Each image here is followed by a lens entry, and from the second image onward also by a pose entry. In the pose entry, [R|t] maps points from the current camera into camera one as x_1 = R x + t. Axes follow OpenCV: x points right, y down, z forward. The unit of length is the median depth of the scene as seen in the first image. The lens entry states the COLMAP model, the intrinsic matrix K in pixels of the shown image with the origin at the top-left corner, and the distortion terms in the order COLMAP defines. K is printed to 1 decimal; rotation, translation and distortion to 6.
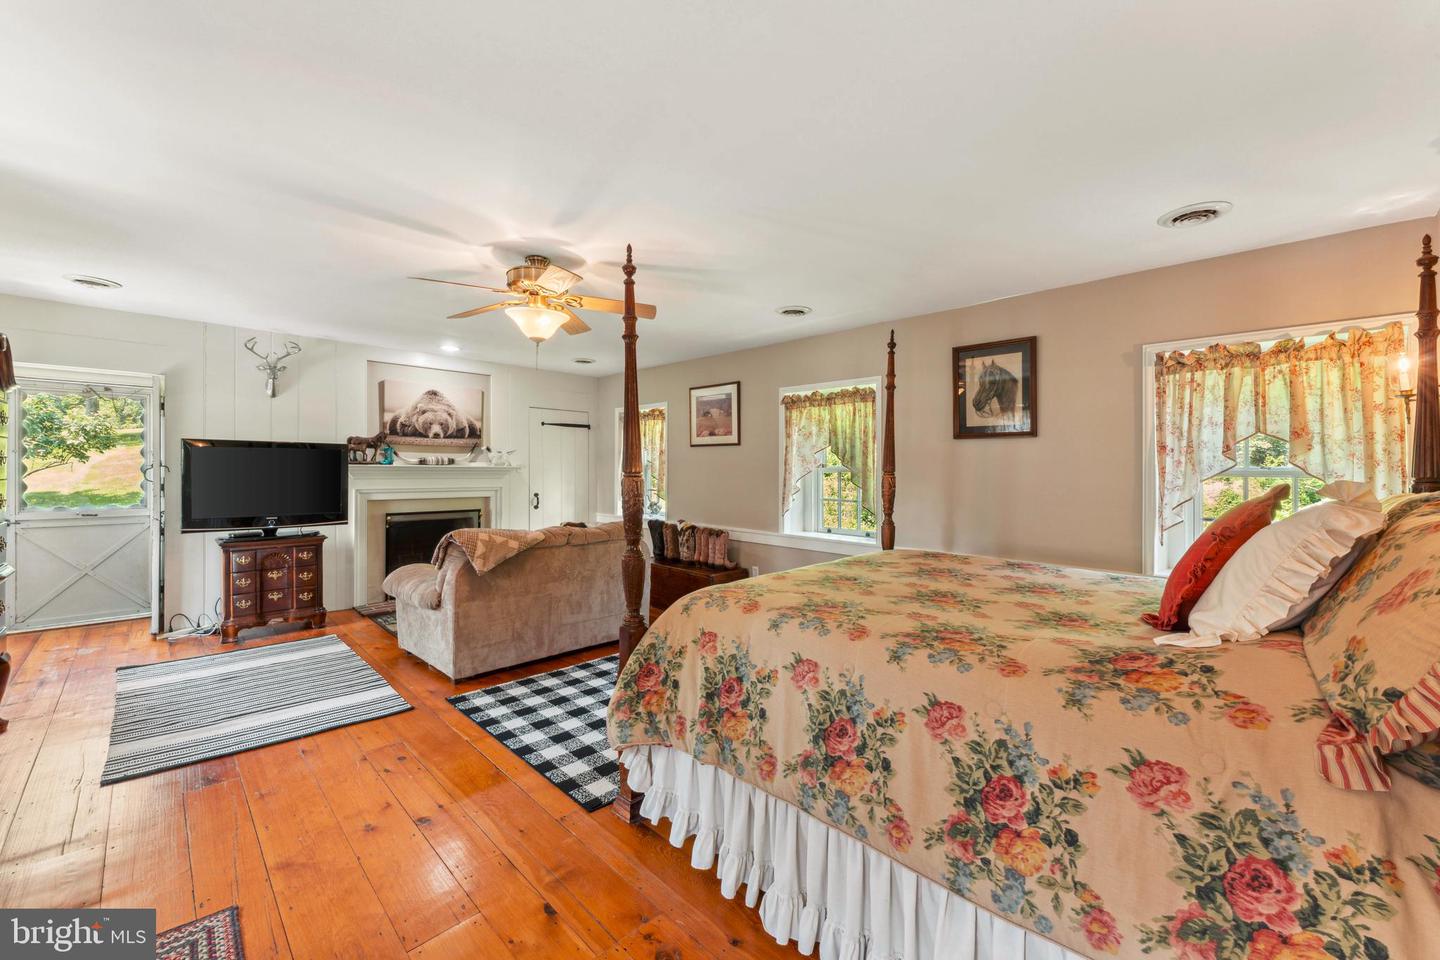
lens RADIAL K [[571.2, 0, 724.2], [0, 571.2, 469.9], [0, 0, 1]] dist [0.002244, -0.000173]
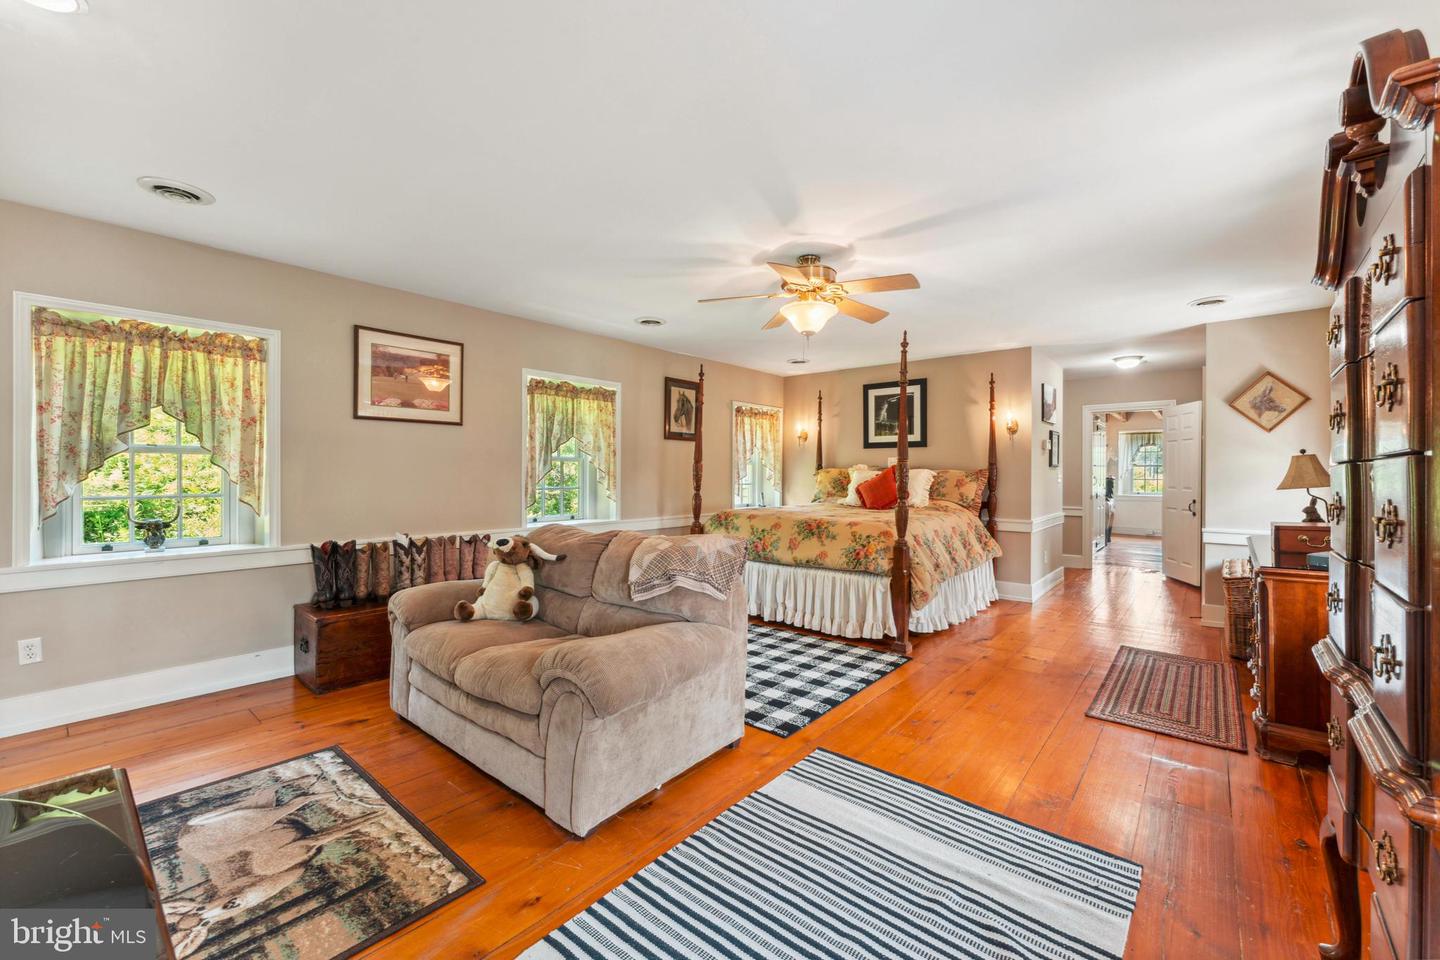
lens RADIAL K [[571.2, 0, 725.6], [0, 571.2, 472.7], [0, 0, 1]] dist [0.002244, -0.000173]
pose [[-0.079185, -0.011428, 0.996794, -1.096423], [-0.002170, 0.999934, 0.011292, 0.016022], [-0.996858, -0.001269, -0.079204, 0.985167]]
